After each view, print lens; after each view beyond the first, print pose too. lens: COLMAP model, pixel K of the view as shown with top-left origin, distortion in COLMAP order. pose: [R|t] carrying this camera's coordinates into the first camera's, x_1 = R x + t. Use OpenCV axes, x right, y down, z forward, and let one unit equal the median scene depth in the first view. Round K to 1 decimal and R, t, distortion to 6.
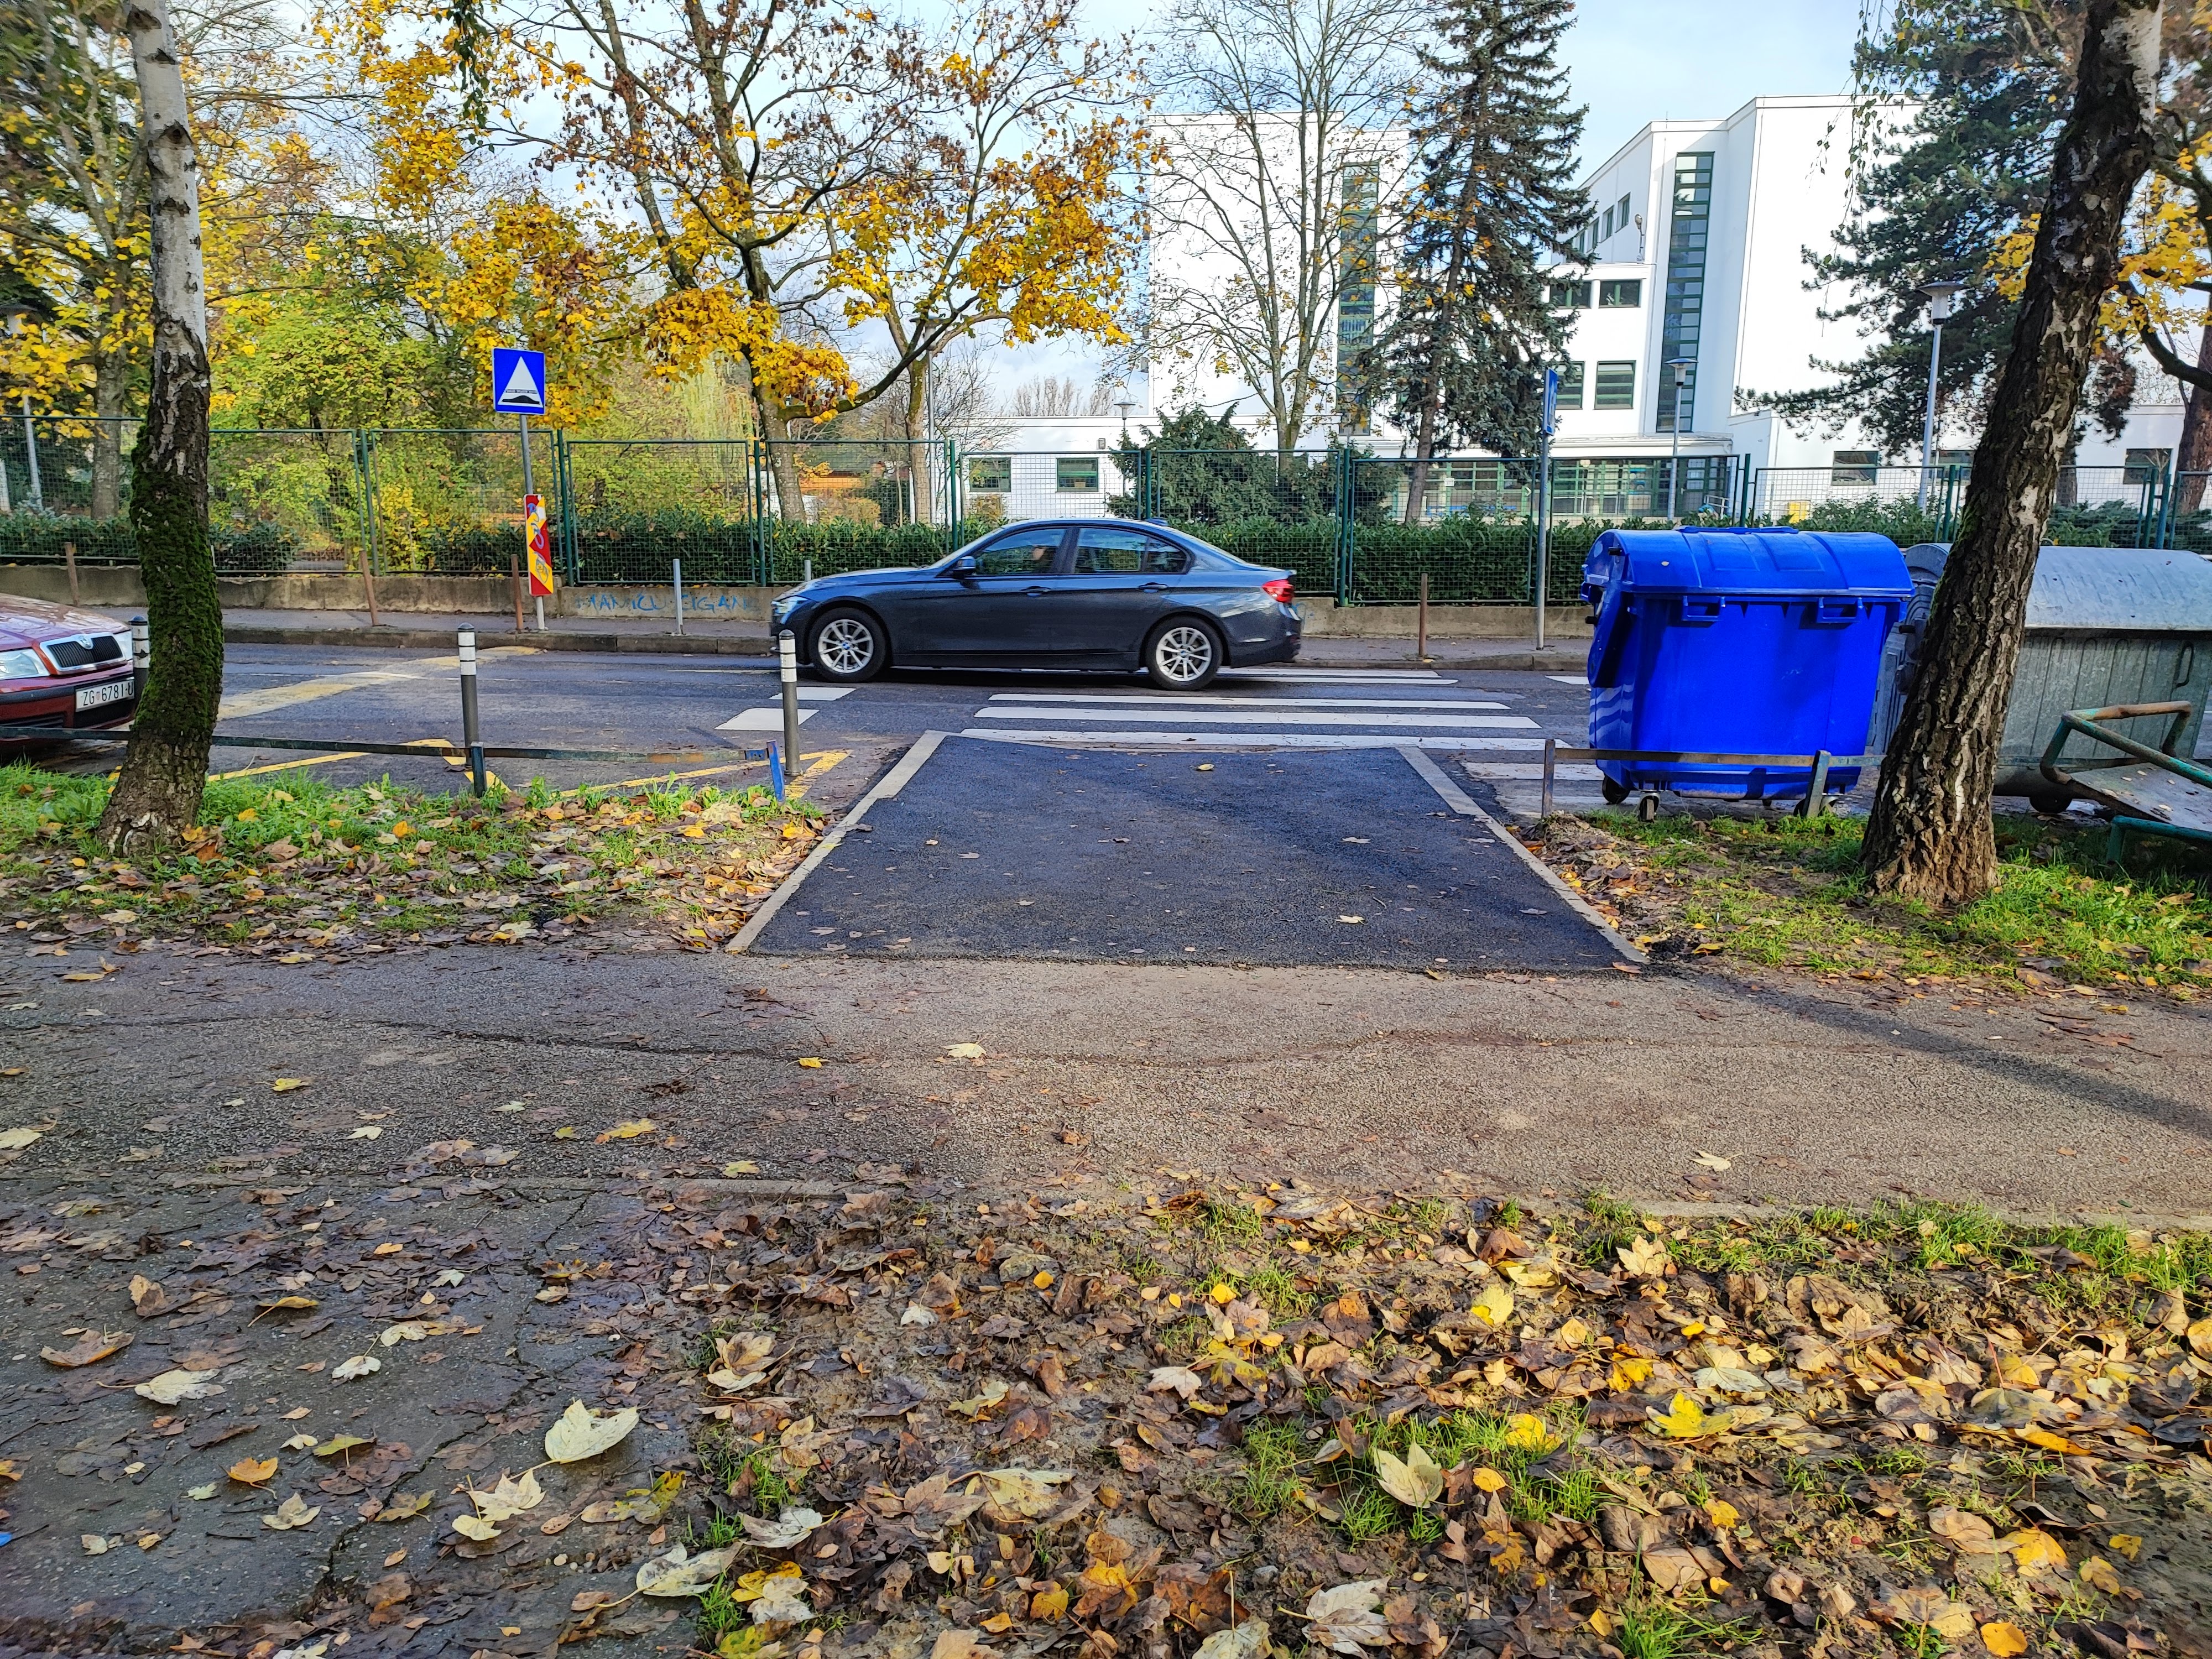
lens RADIAL K [[1563.1, 0, 1106.0], [0, 1563.1, 829.5], [0, 0, 1]] dist [0.039080, -0.036232]
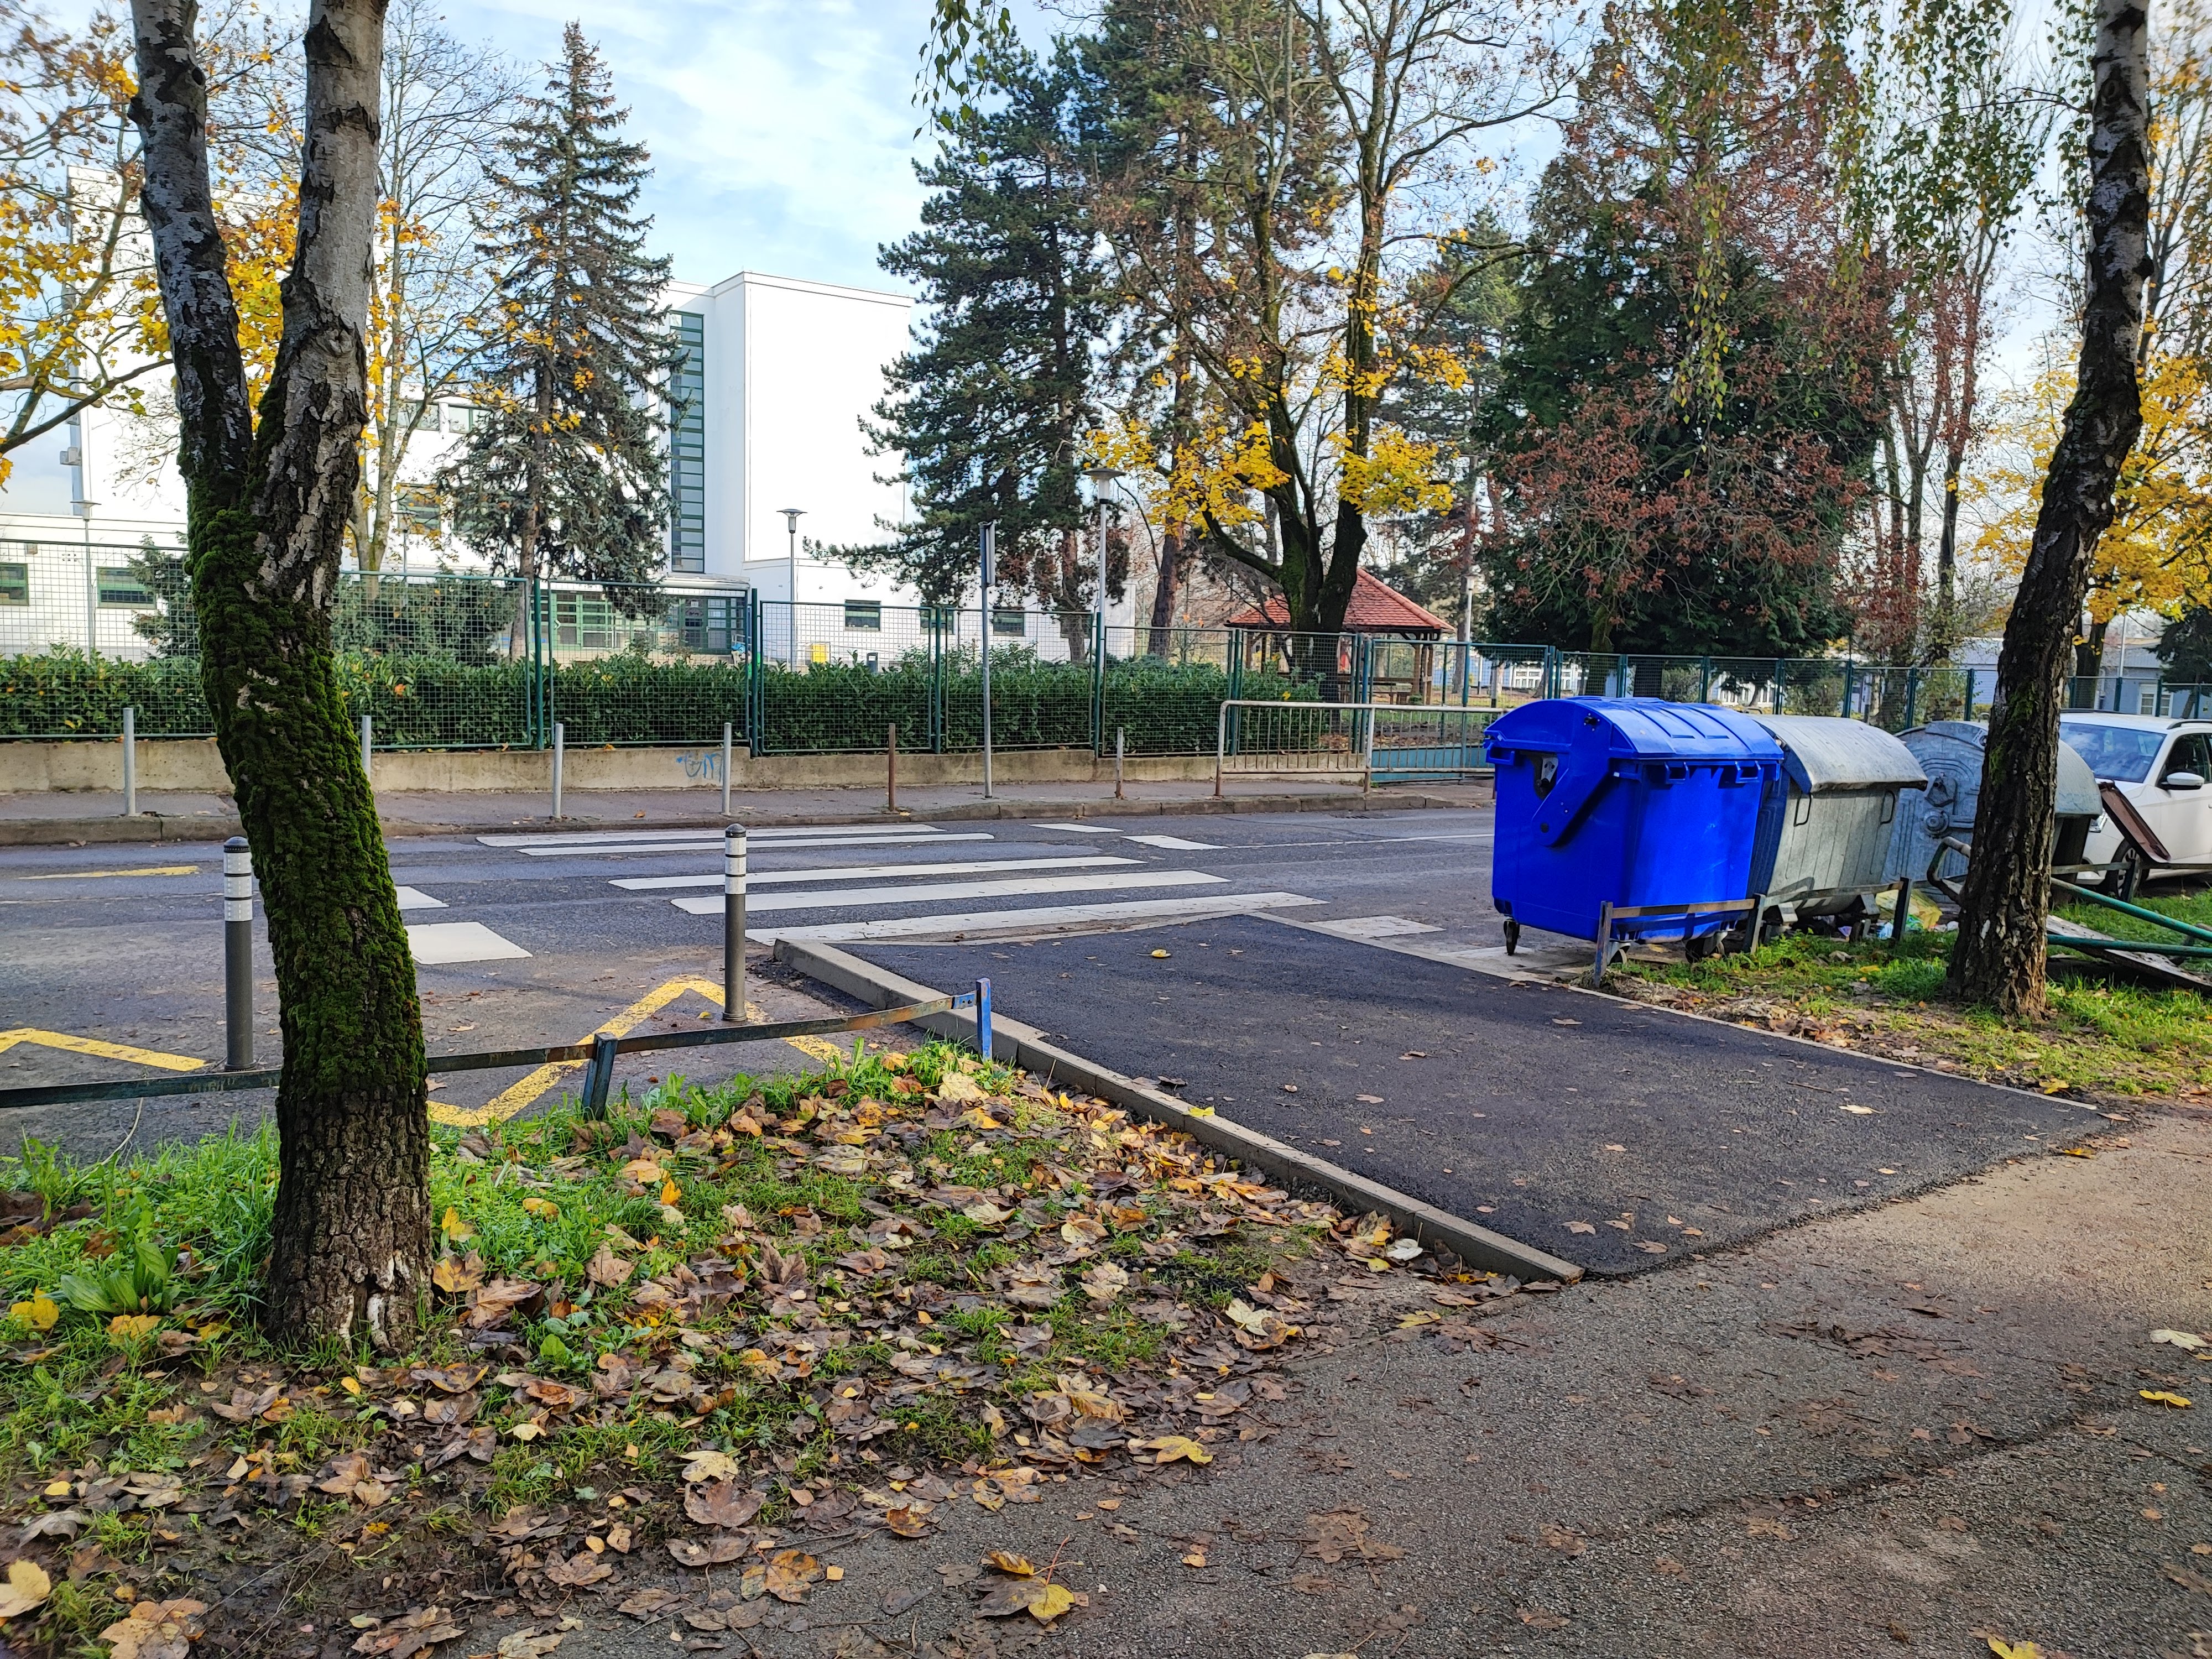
lens RADIAL K [[1563.1, 0, 1106.0], [0, 1563.1, 829.5], [0, 0, 1]] dist [0.039080, -0.036232]
pose [[0.792805, -0.046096, 0.607730, -0.103230], [0.095455, 0.994221, -0.049114, -0.014450], [-0.601955, 0.096948, 0.792623, 0.062007]]
